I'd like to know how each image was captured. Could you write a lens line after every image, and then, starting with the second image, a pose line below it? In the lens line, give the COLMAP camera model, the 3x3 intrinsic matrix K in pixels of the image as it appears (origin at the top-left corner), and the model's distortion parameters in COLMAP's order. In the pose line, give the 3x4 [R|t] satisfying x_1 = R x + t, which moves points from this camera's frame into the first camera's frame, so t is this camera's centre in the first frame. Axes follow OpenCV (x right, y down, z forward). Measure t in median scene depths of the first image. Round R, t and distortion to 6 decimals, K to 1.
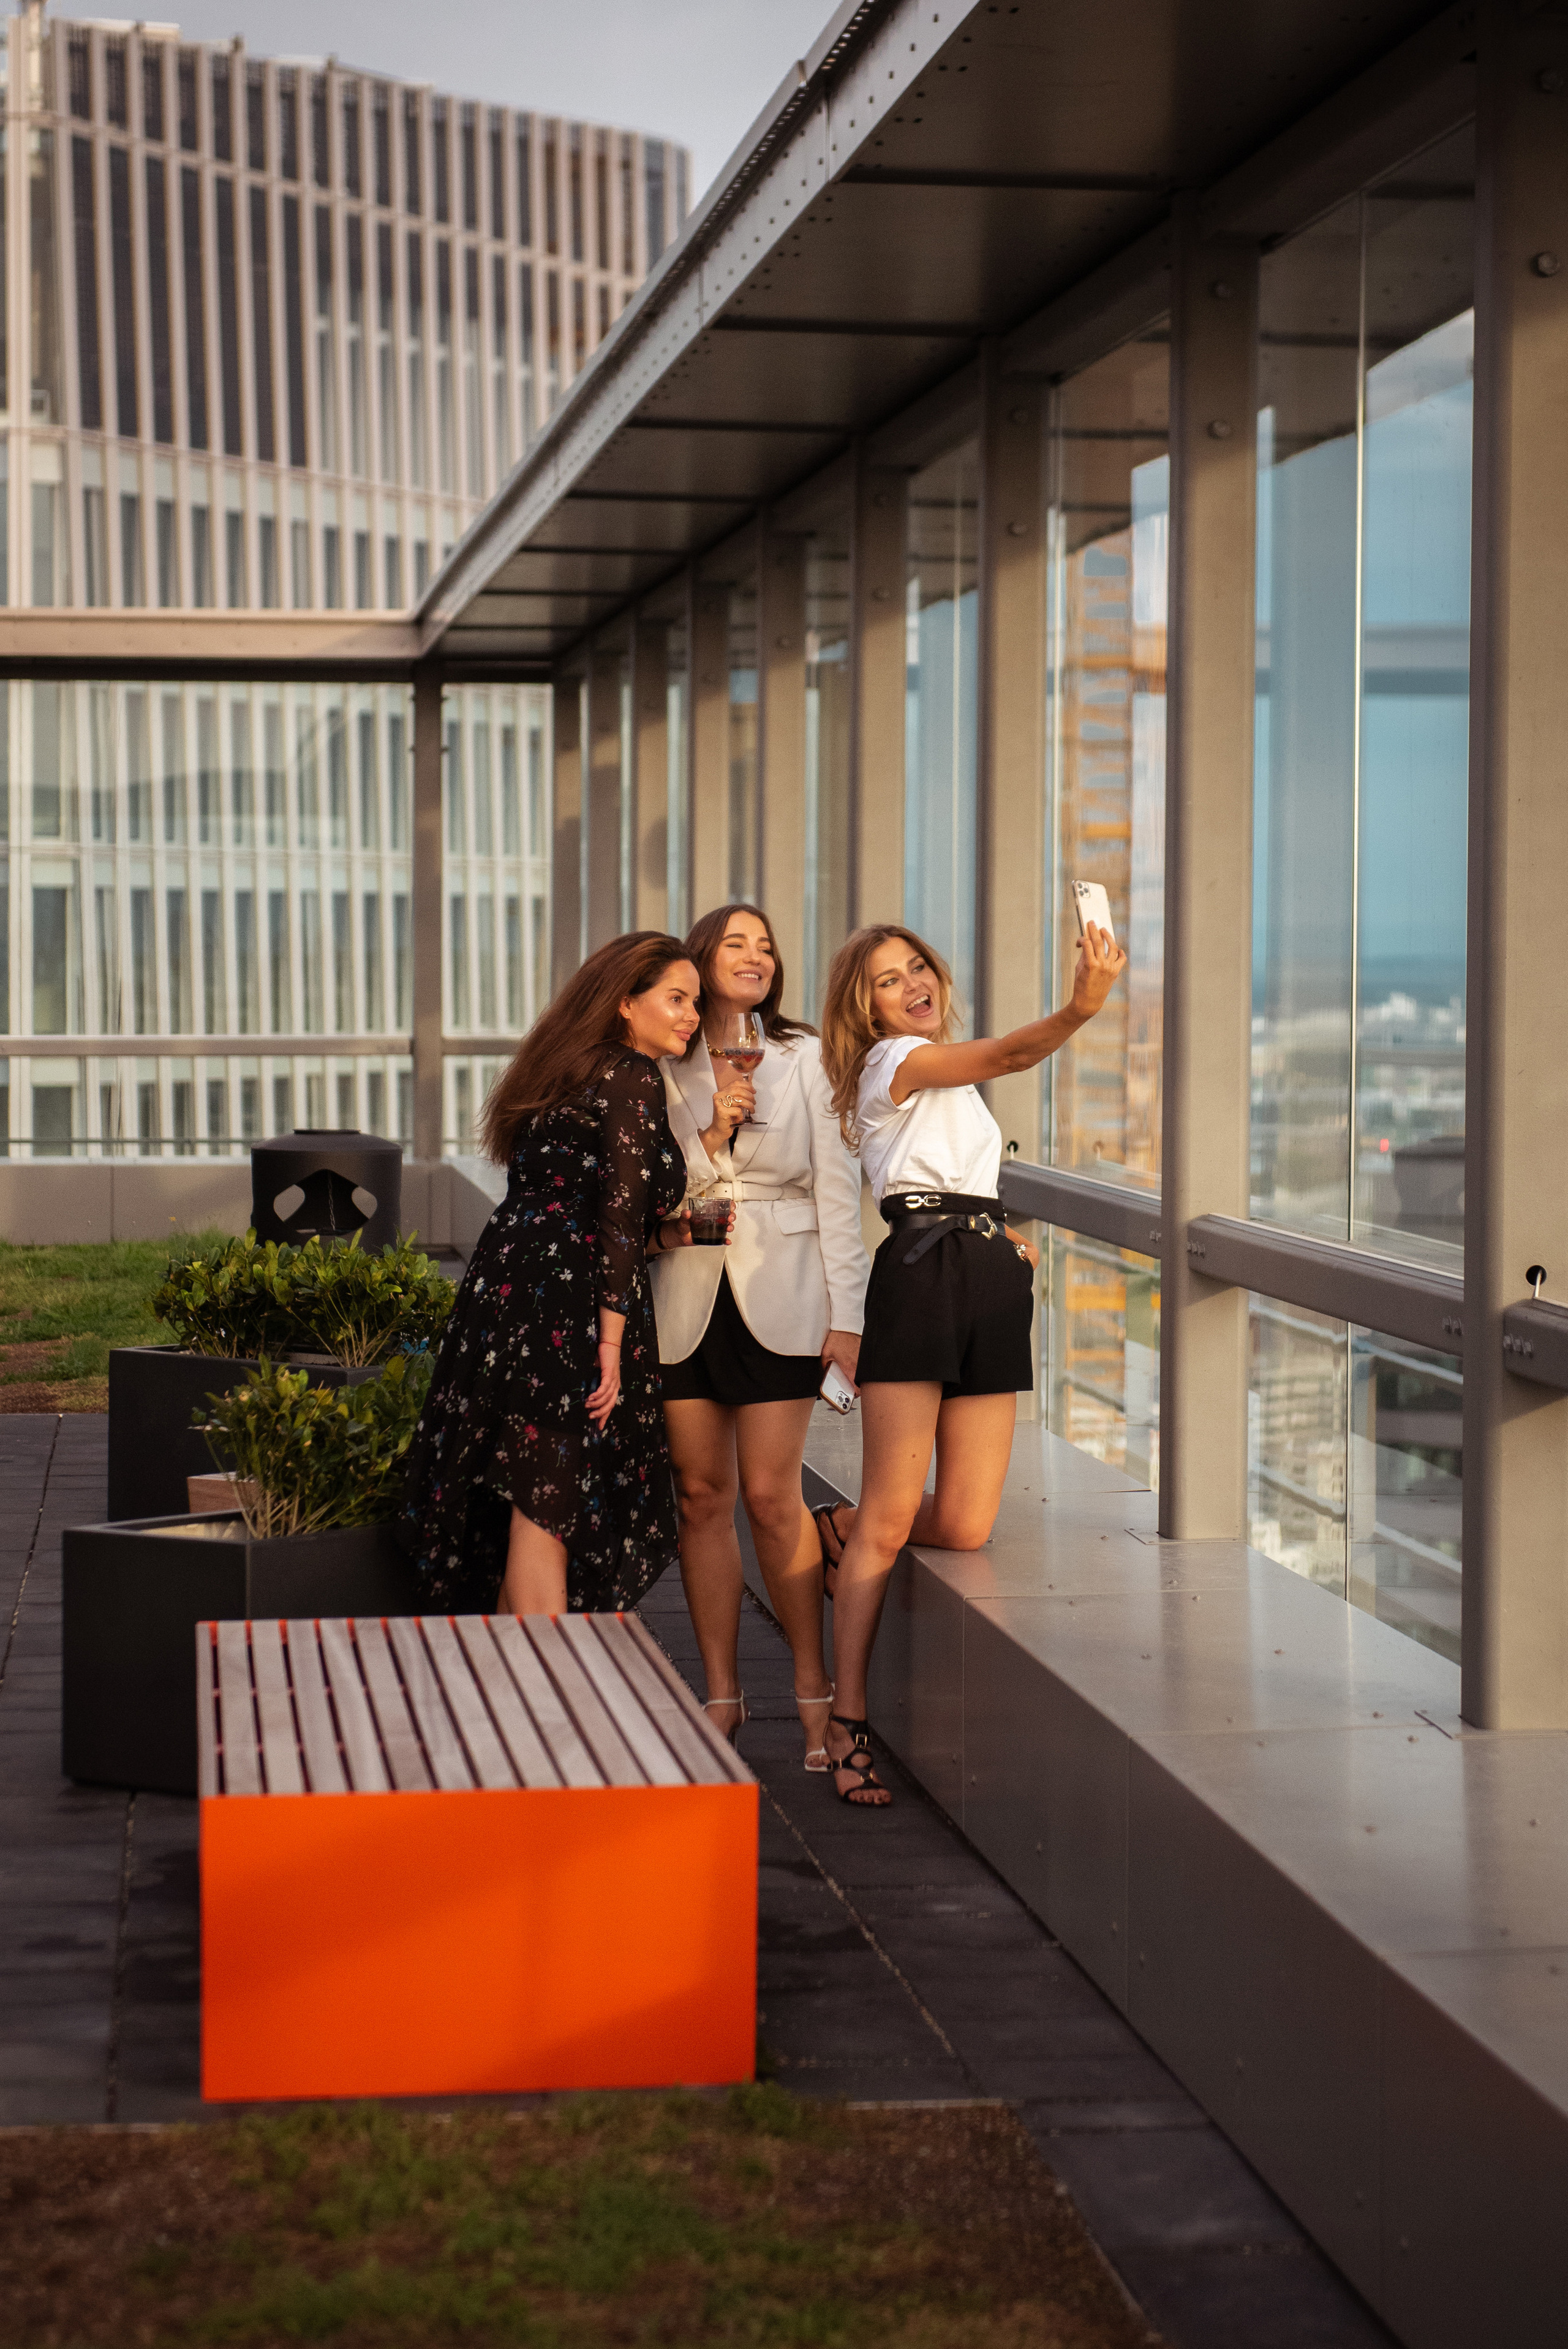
lens RADIAL K [[3766.8, 0, 784.0], [0, 3766.8, 1174.5], [0, 0, 1]] dist [0.182139, 0.060628]
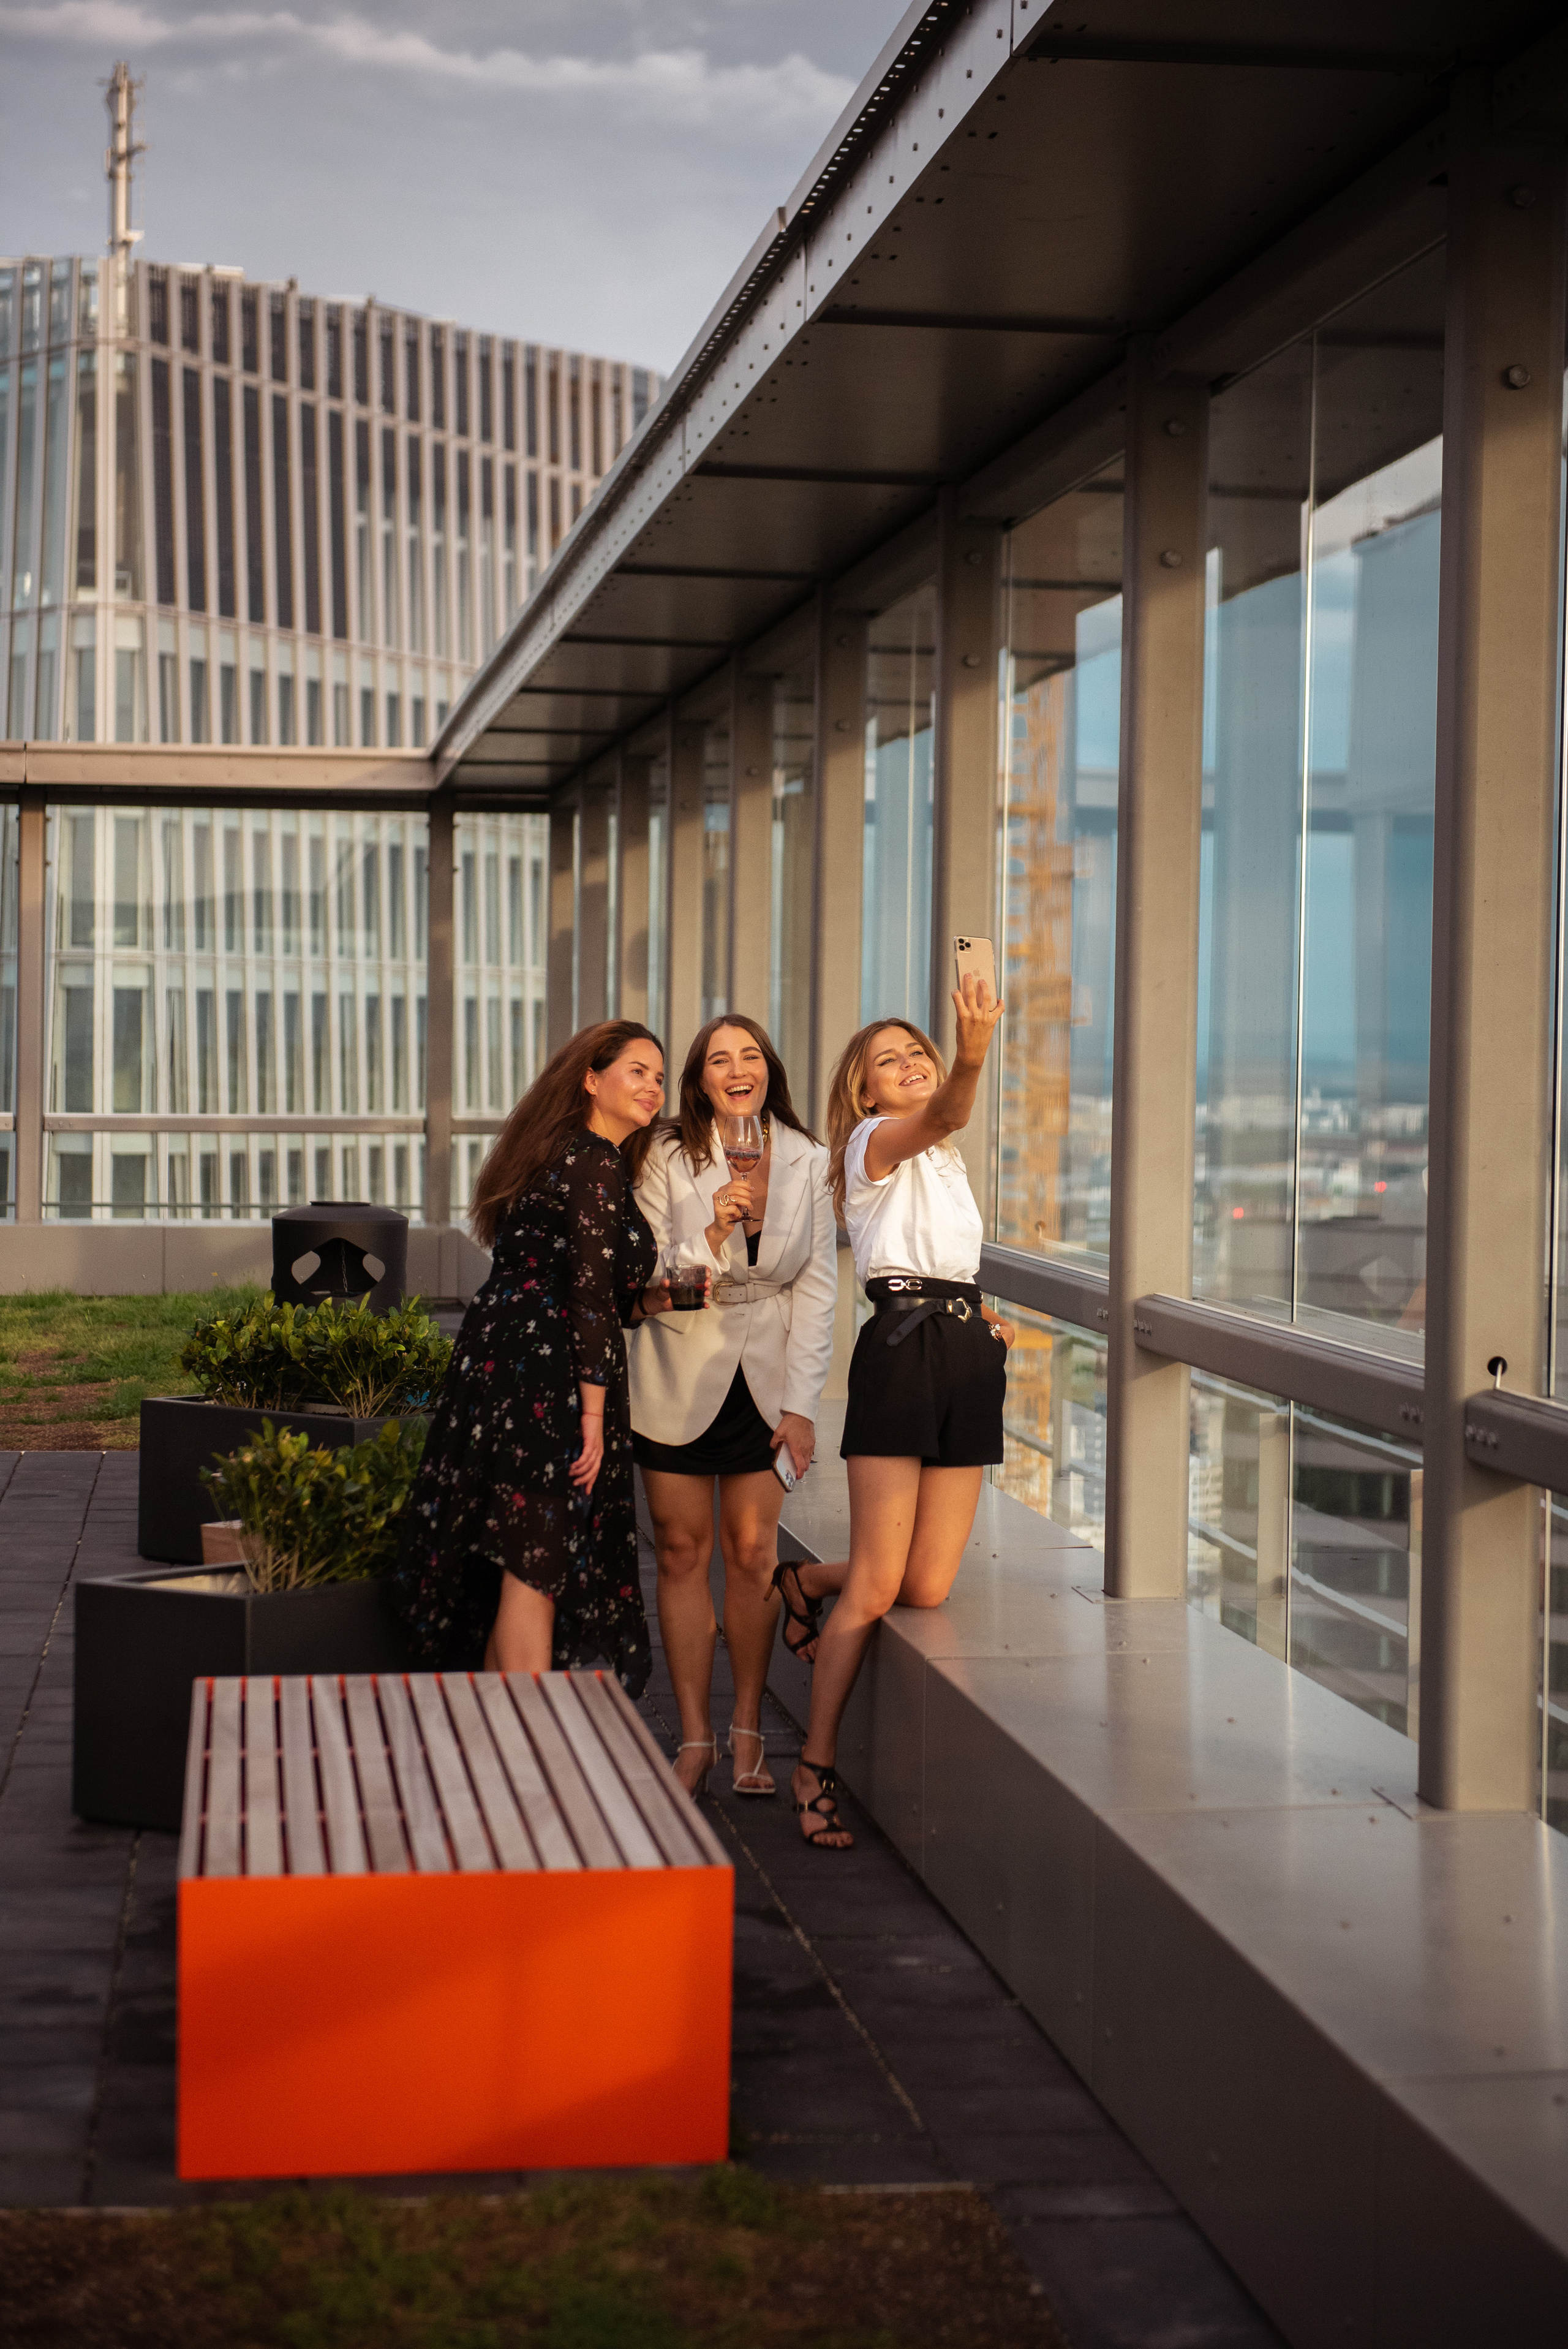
lens RADIAL K [[3964.4, 0, 833.2], [0, 3964.4, 1282.5], [0, 0, 1]] dist [0.274999, -1.169563]
pose [[0.999851, 0.008403, 0.015103, 0.006436], [-0.008431, 0.999963, 0.001780, 0.008290], [-0.015088, -0.001907, 0.999884, -0.169372]]
